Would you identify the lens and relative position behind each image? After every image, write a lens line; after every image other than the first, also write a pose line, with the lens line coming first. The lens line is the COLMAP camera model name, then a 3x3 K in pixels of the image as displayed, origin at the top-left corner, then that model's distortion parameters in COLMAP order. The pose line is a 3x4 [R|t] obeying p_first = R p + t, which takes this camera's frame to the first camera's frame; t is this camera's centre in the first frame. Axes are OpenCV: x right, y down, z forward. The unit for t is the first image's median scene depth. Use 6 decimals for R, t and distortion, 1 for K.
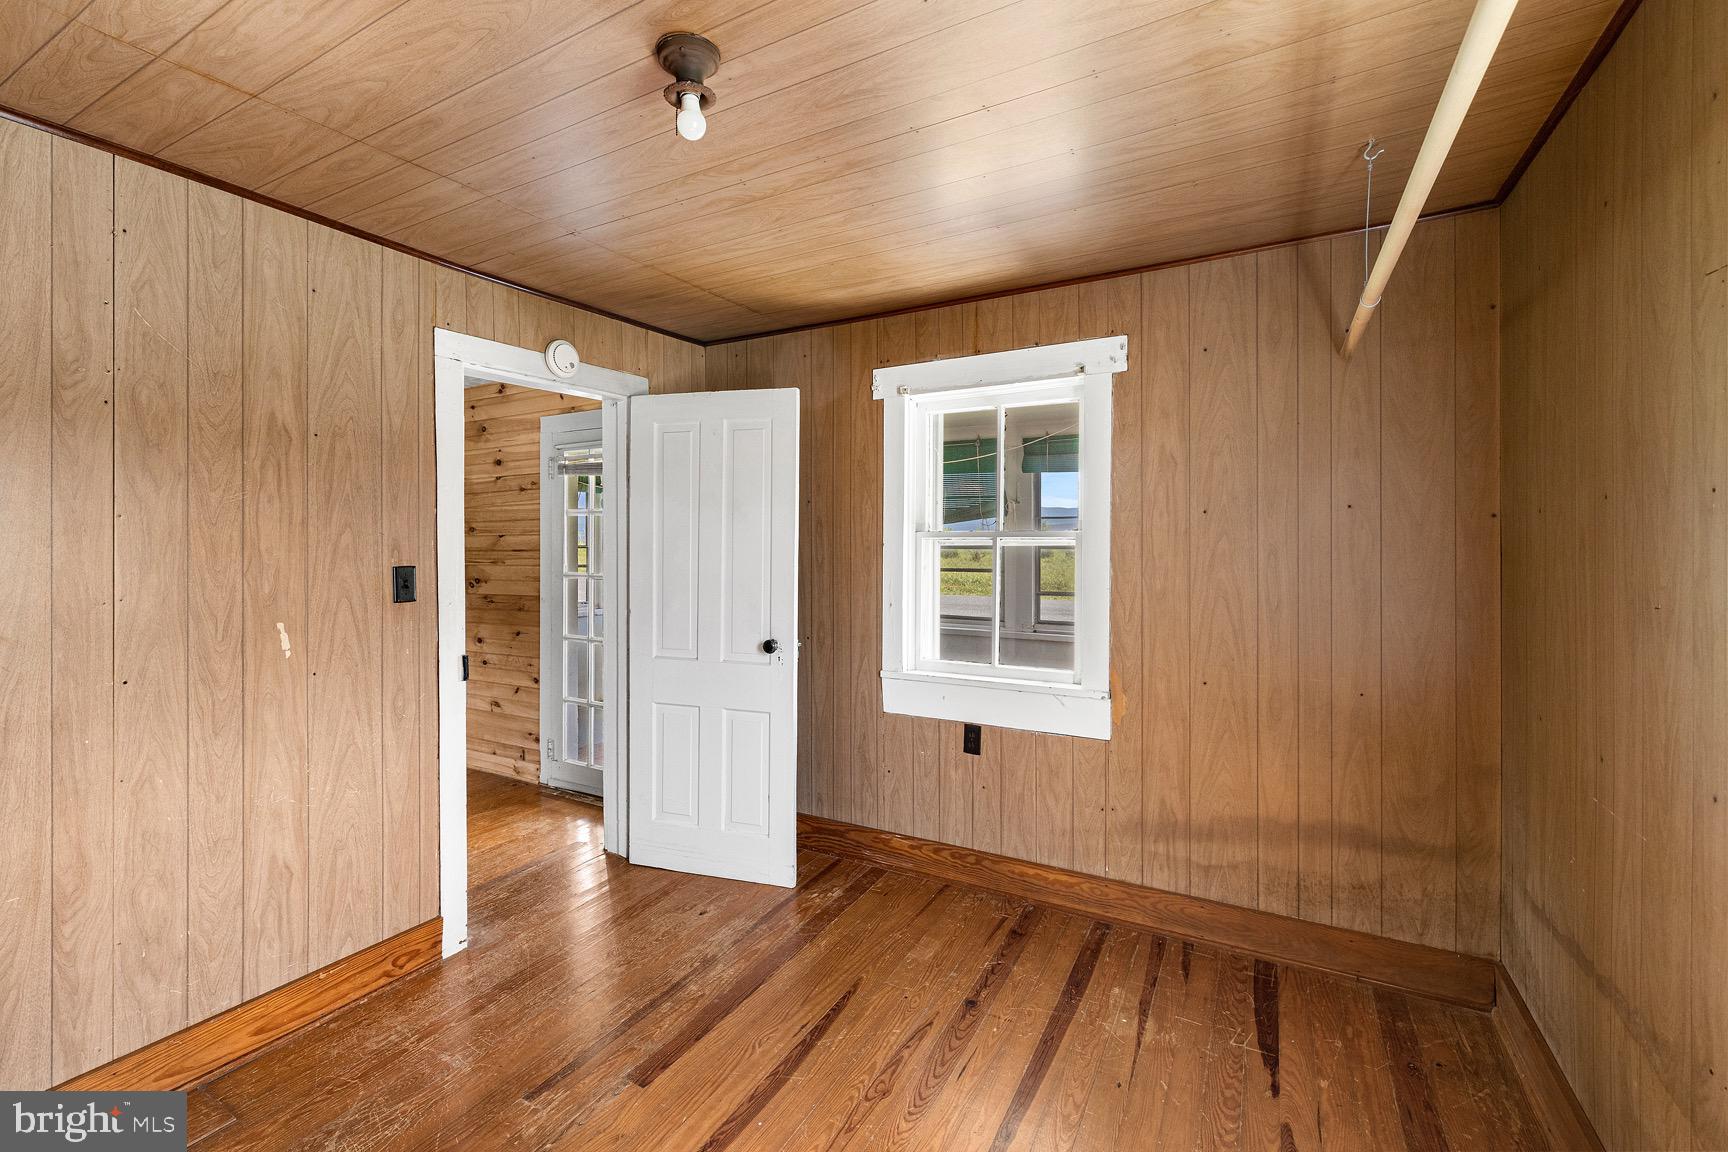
lens RADIAL K [[742.7, 0, 857.5], [0, 742.7, 551.9], [0, 0, 1]] dist [-0.000100, 0.000386]
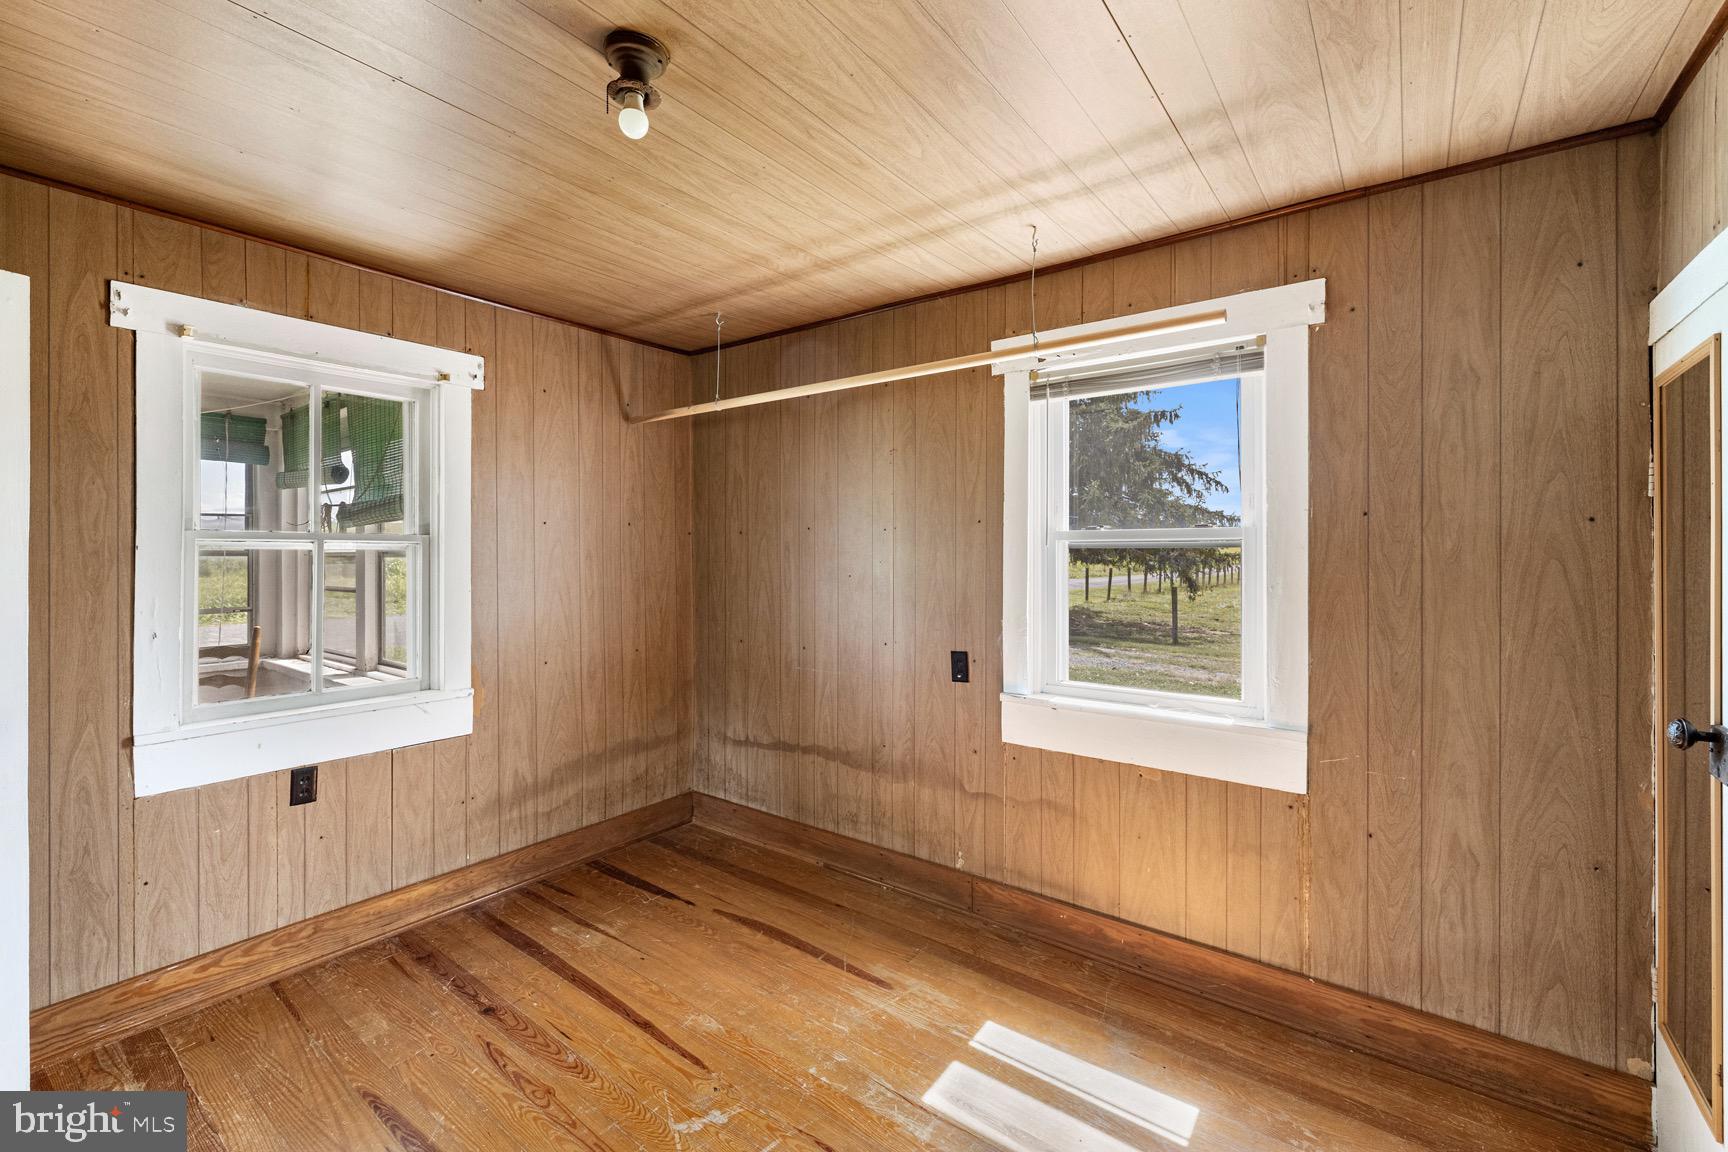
lens RADIAL K [[725.1, 0, 861.9], [0, 725.1, 554.1], [0, 0, 1]] dist [0.001416, 0.000069]
pose [[0.130472, -0.002052, 0.991450, -0.686886], [0.008926, 0.999960, 0.000895, 0.001236], [-0.991412, 0.008733, 0.130485, 0.345406]]
